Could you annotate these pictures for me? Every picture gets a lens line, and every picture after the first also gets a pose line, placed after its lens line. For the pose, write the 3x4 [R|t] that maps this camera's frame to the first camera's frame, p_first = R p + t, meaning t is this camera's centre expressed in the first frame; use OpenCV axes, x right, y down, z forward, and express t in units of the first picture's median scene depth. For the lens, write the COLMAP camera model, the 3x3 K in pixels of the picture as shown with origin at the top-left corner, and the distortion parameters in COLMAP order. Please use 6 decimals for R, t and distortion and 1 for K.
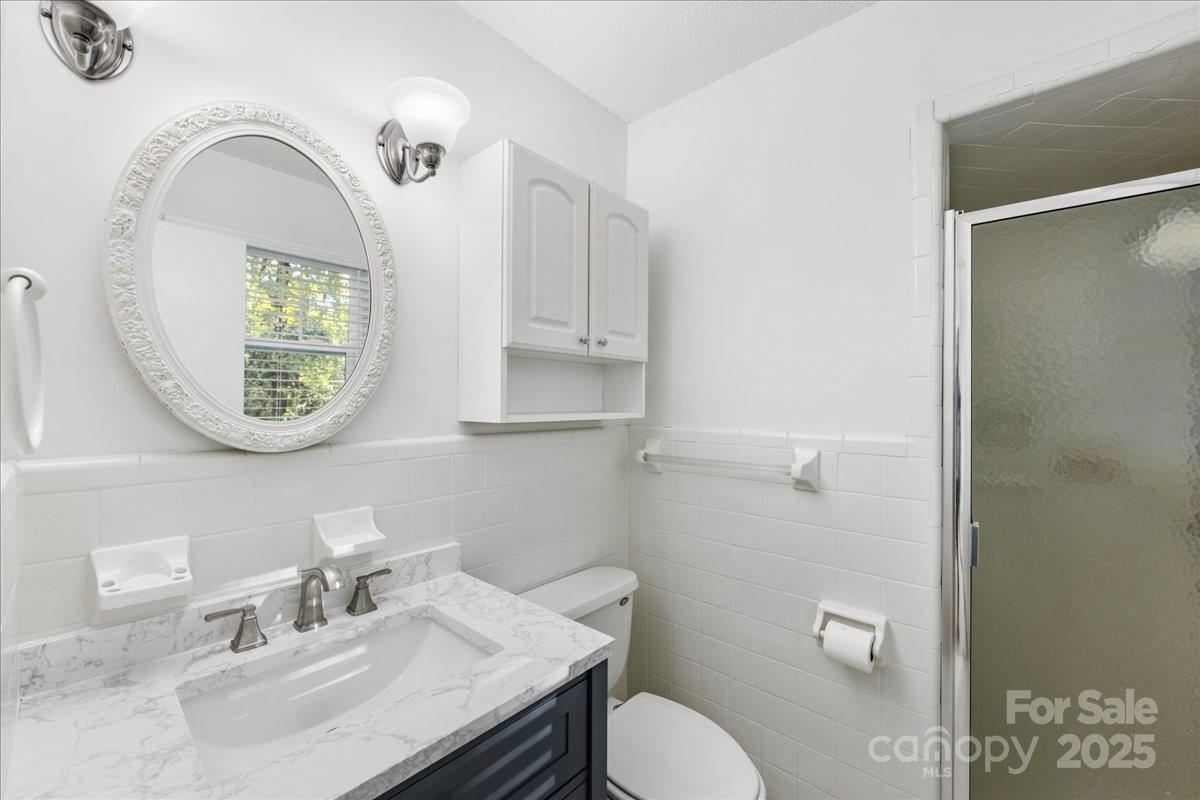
lens RADIAL K [[469.9, 0, 600.7], [0, 469.9, 400.2], [0, 0, 1]] dist [-0.000829, 0.000723]
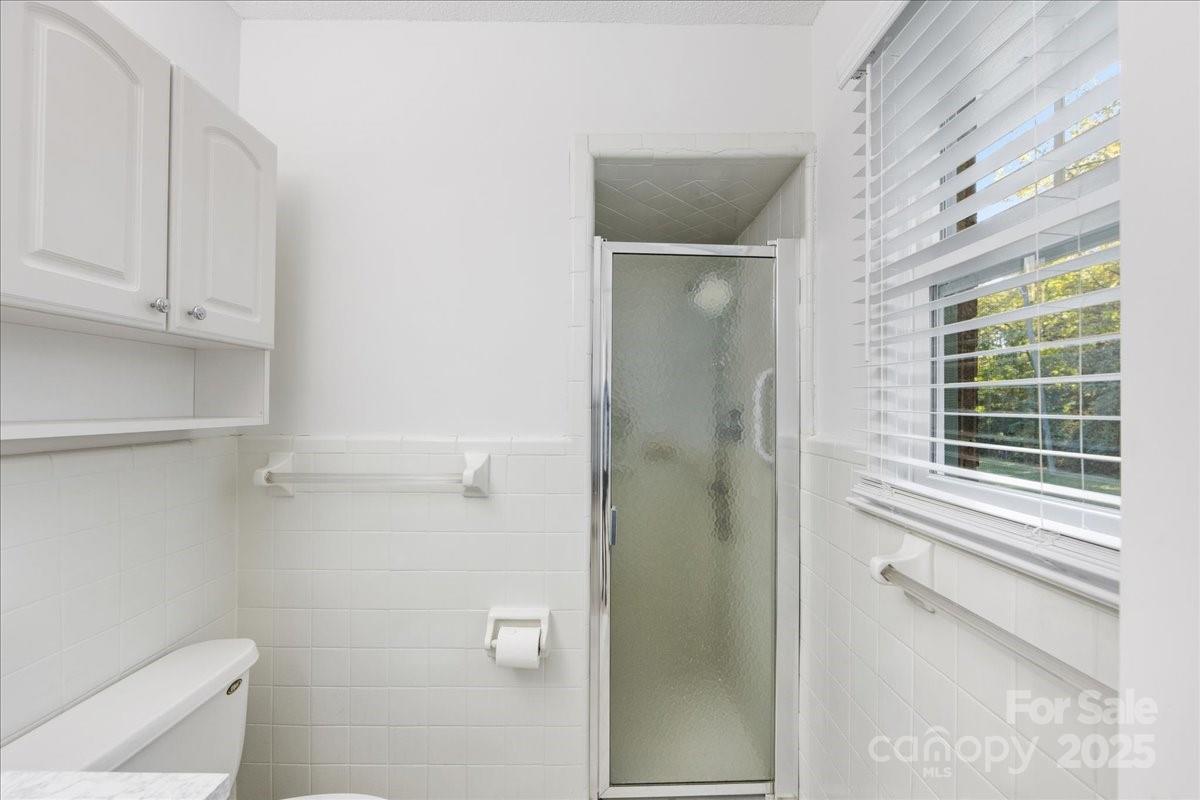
lens RADIAL K [[469.9, 0, 595.6], [0, 469.9, 405.4], [0, 0, 1]] dist [-0.000829, 0.000723]
pose [[0.749333, 0.005042, 0.662174, -0.012508], [-0.003953, 0.999987, -0.003141, 0.008624], [-0.662181, -0.000264, 0.749344, 0.121588]]
